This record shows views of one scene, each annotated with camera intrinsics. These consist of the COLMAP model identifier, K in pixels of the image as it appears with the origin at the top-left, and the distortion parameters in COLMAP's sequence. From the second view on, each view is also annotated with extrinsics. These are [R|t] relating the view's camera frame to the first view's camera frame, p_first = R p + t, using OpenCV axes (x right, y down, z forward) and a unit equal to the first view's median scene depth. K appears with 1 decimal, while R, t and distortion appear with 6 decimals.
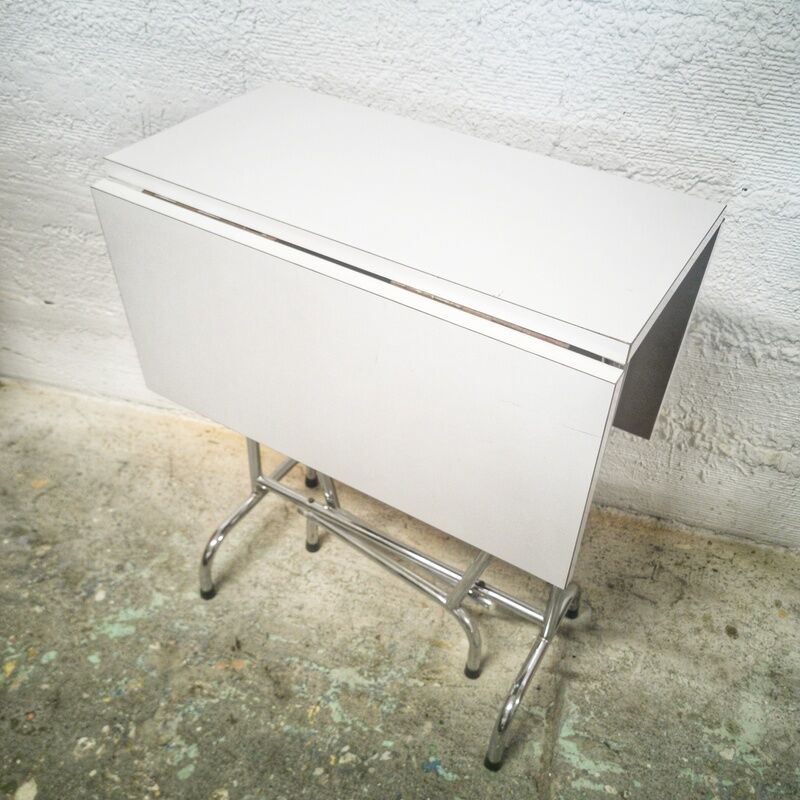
lens RADIAL K [[850.6, 0, 396.7], [0, 850.6, 399.2], [0, 0, 1]] dist [0.019193, 0.000000]
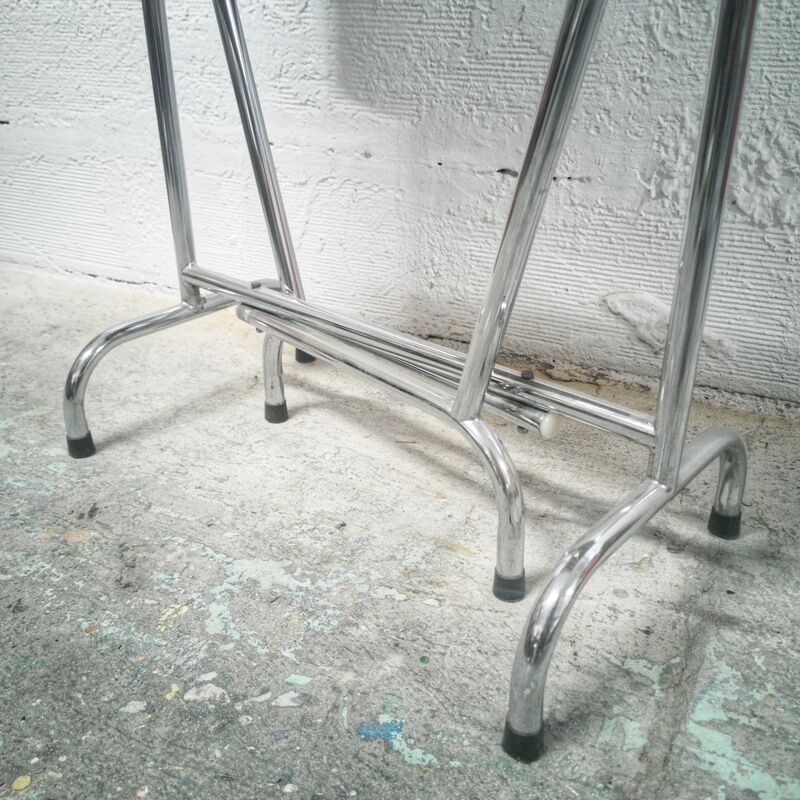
lens RADIAL K [[850.6, 0, 396.1], [0, 850.6, 398.8], [0, 0, 1]] dist [0.019193, 0.000000]
pose [[0.979834, 0.046391, -0.194355, 0.116200], [-0.092625, 0.967309, -0.236079, 0.338306], [0.177050, 0.249320, 0.952099, 0.498986]]
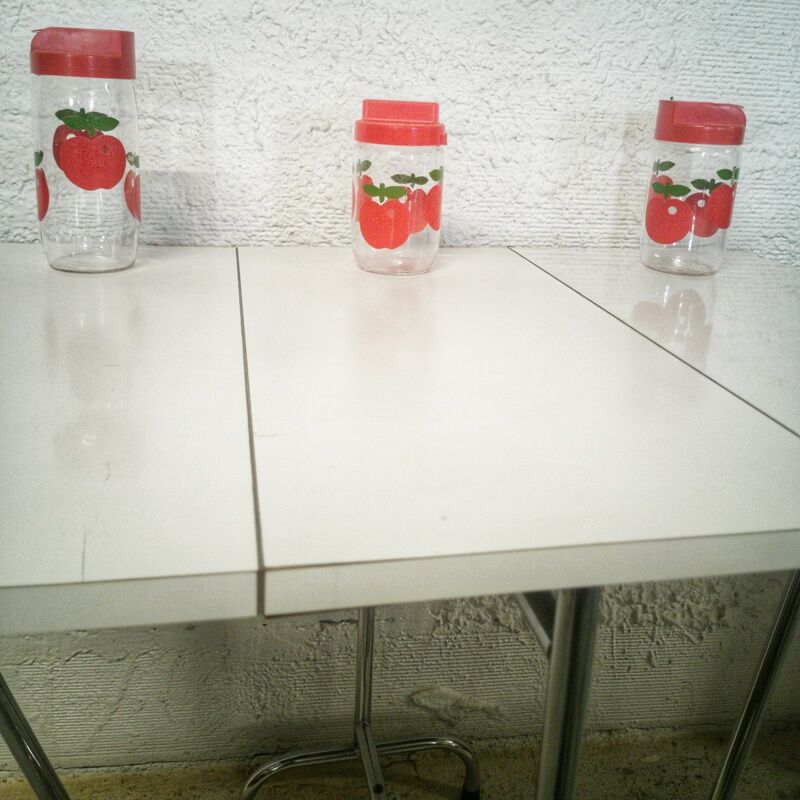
lens RADIAL K [[850.6, 0, 408.0], [0, 850.6, 309.9], [0, 0, 1]] dist [0.019193, 0.000000]
pose [[0.918727, -0.111634, 0.378785, -0.155630], [0.248850, 0.908451, -0.335842, 0.001877], [-0.306616, 0.402808, 0.862399, 0.242180]]
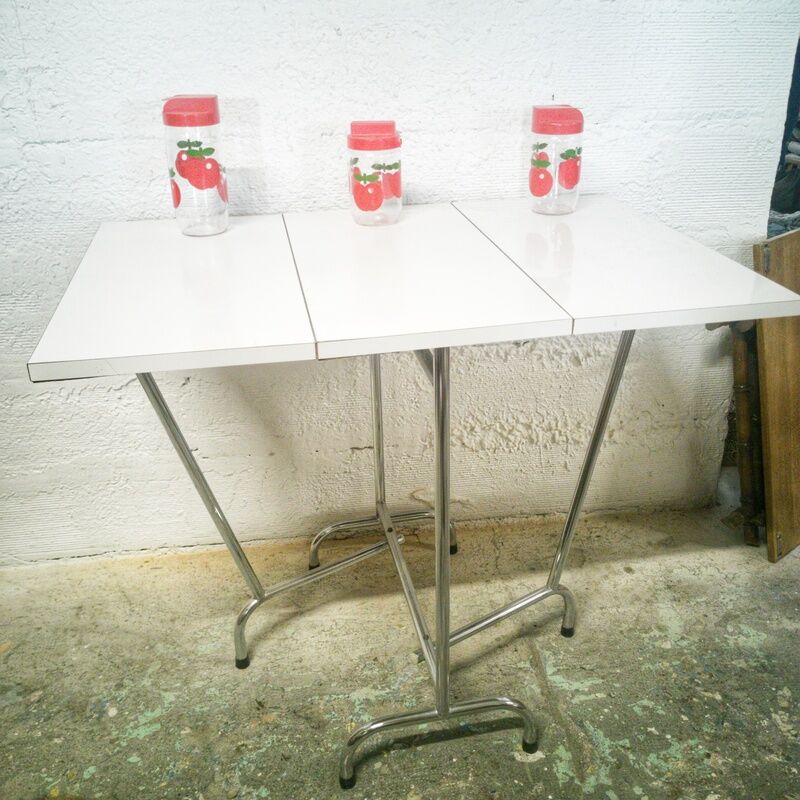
lens RADIAL K [[850.6, 0, 409.5], [0, 850.6, 397.4], [0, 0, 1]] dist [0.019193, 0.000000]
pose [[0.920587, -0.225024, 0.319192, -0.278486], [0.292681, 0.938653, -0.182398, 0.177942], [-0.258567, 0.261334, 0.929972, -0.180993]]
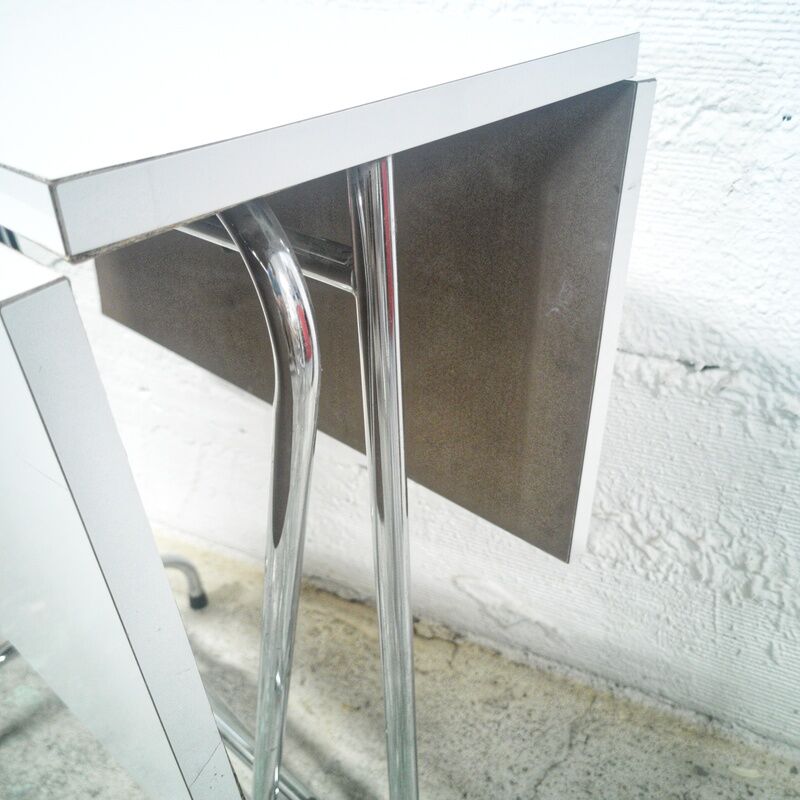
lens RADIAL K [[850.6, 0, 398.1], [0, 850.6, 392.0], [0, 0, 1]] dist [0.019193, 0.000000]
pose [[0.975073, 0.044460, -0.217386, 0.255767], [-0.080359, 0.983970, -0.159200, 0.031801], [0.206824, 0.172700, 0.963015, 0.395115]]
